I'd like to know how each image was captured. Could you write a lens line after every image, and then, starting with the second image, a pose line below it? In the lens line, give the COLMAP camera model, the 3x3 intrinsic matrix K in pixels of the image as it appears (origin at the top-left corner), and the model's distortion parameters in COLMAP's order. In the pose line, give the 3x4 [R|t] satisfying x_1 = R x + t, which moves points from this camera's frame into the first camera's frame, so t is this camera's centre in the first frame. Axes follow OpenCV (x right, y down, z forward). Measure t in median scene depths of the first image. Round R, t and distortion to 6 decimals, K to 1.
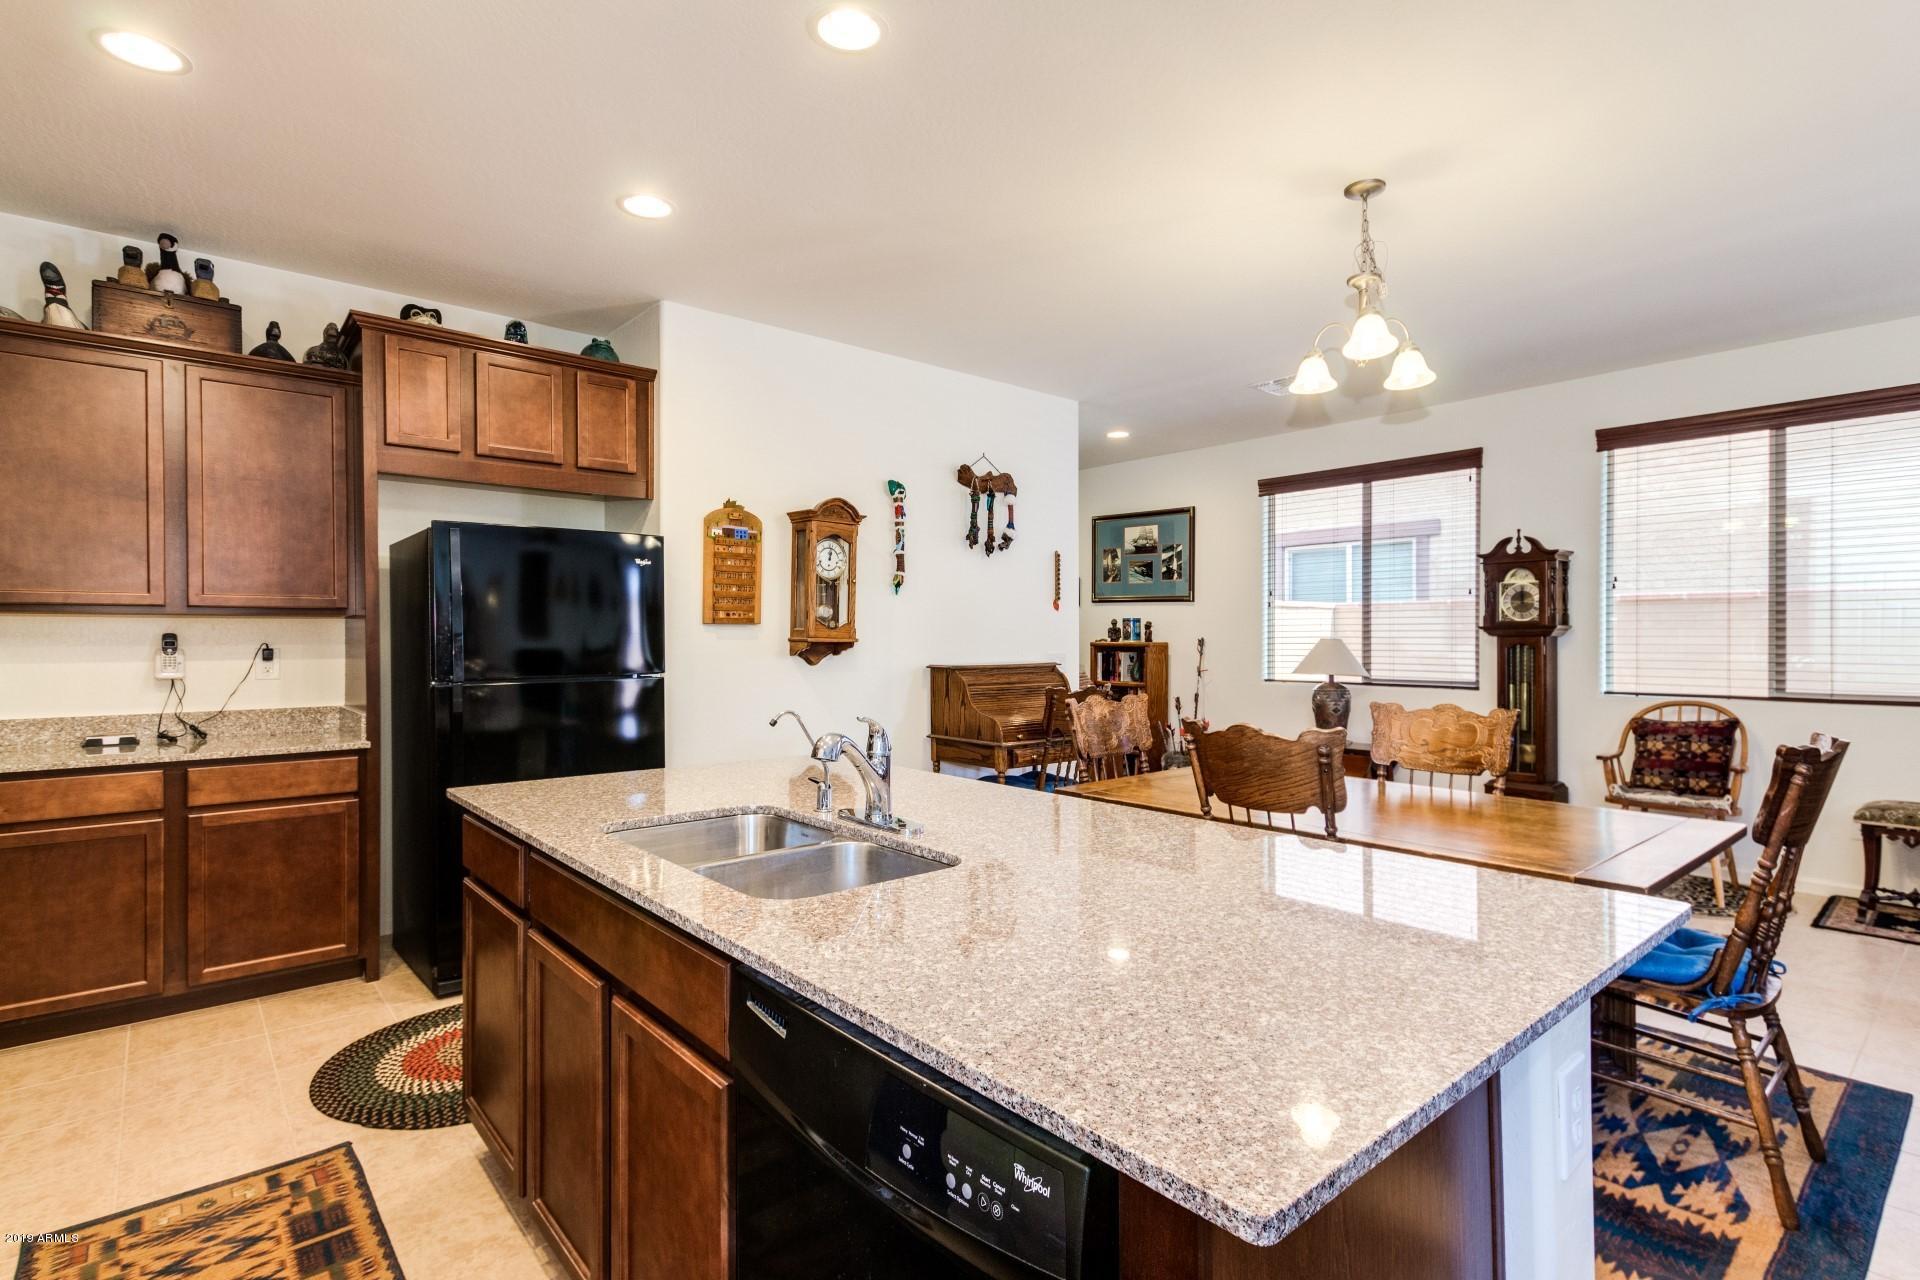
lens RADIAL K [[945.8, 0, 945.1], [0, 945.8, 642.9], [0, 0, 1]] dist [0.014398, 0.001743]
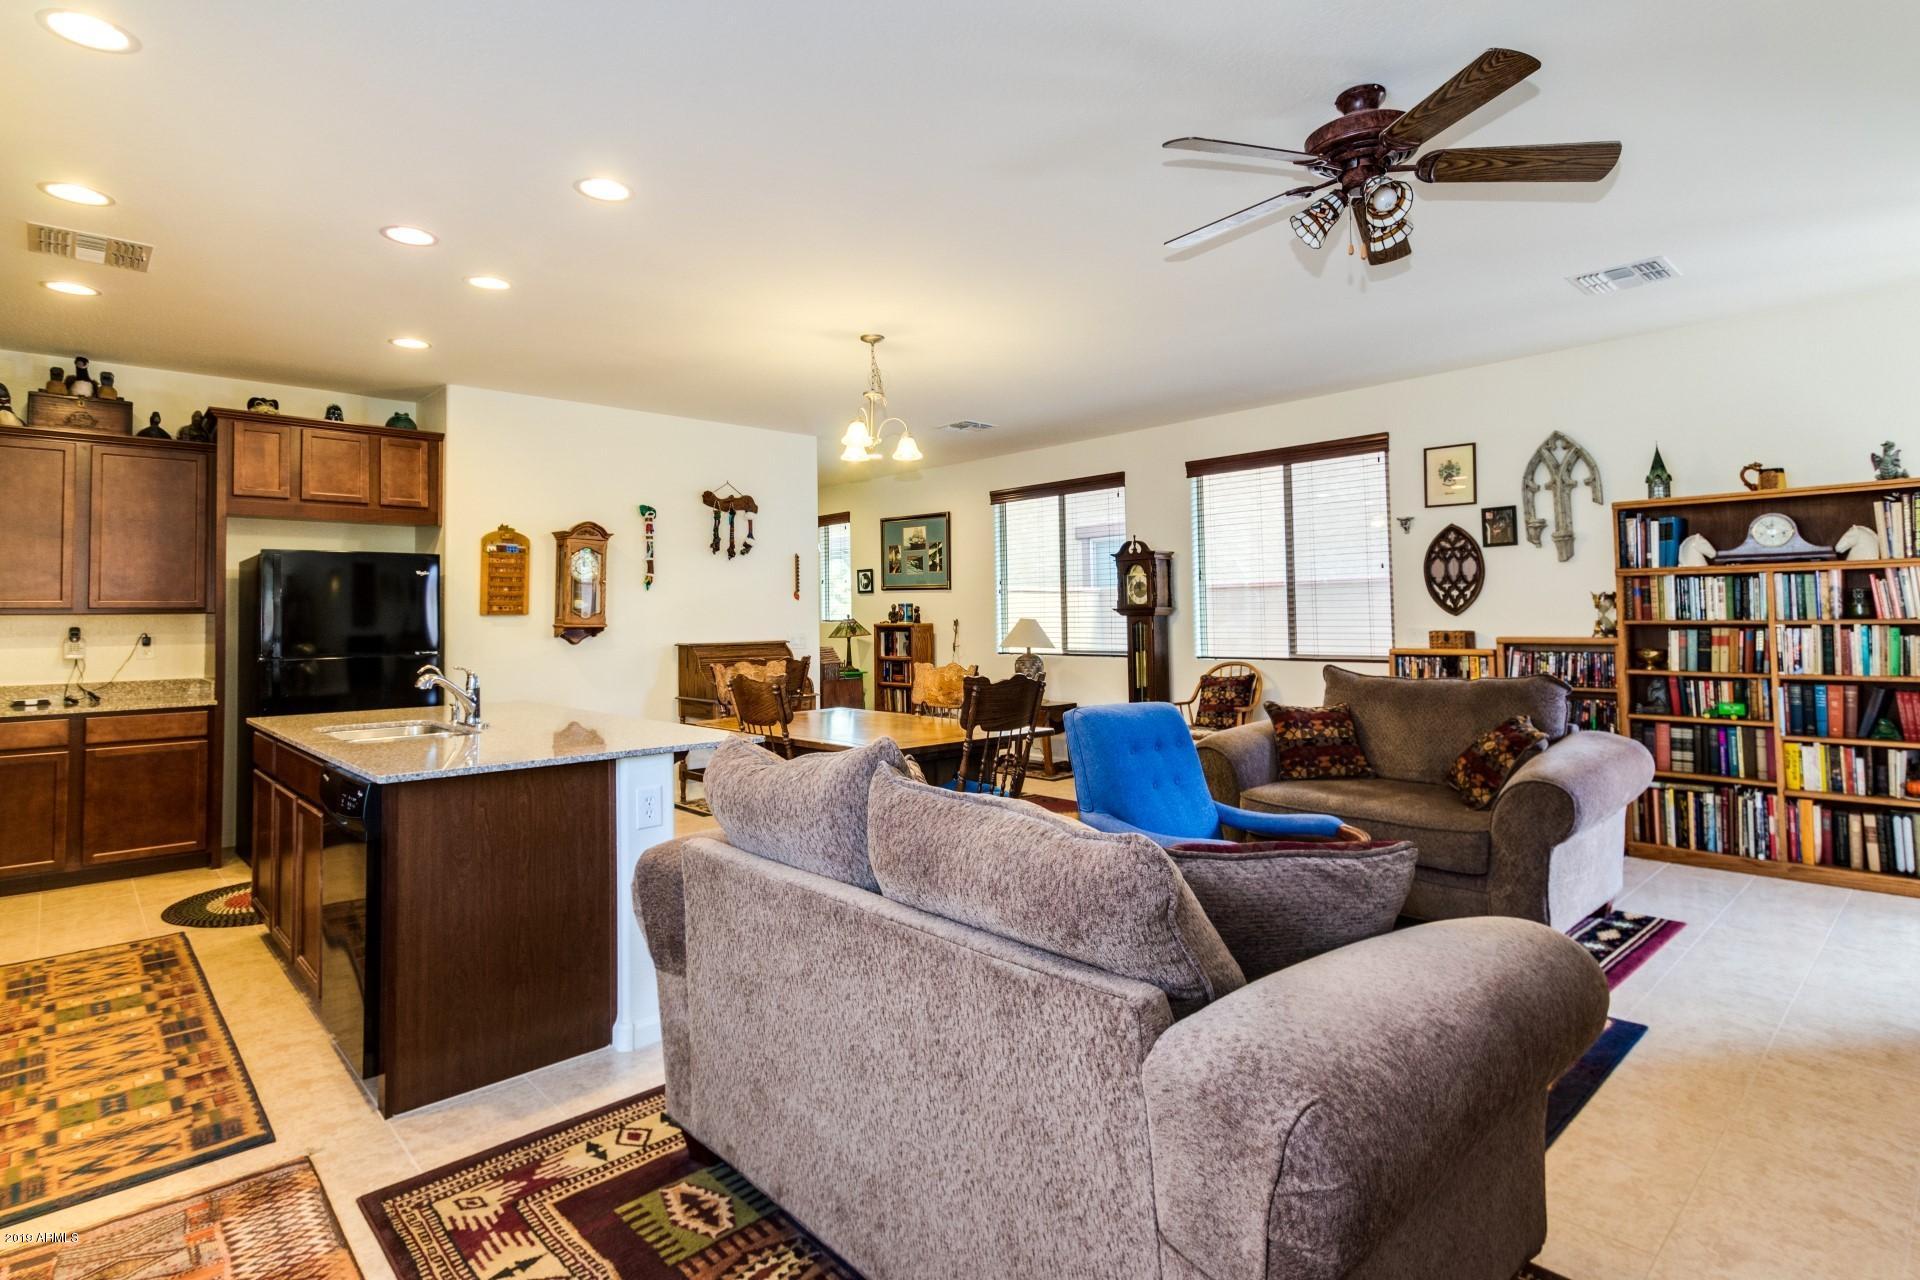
lens RADIAL K [[961.6, 0, 959.6], [0, 961.6, 588.9], [0, 0, 1]] dist [0.002195, 0.001759]
pose [[0.999030, -0.011497, 0.042516, 0.386776], [0.013003, 0.999291, -0.035333, 0.000076], [-0.042080, 0.035851, 0.998471, -0.431808]]
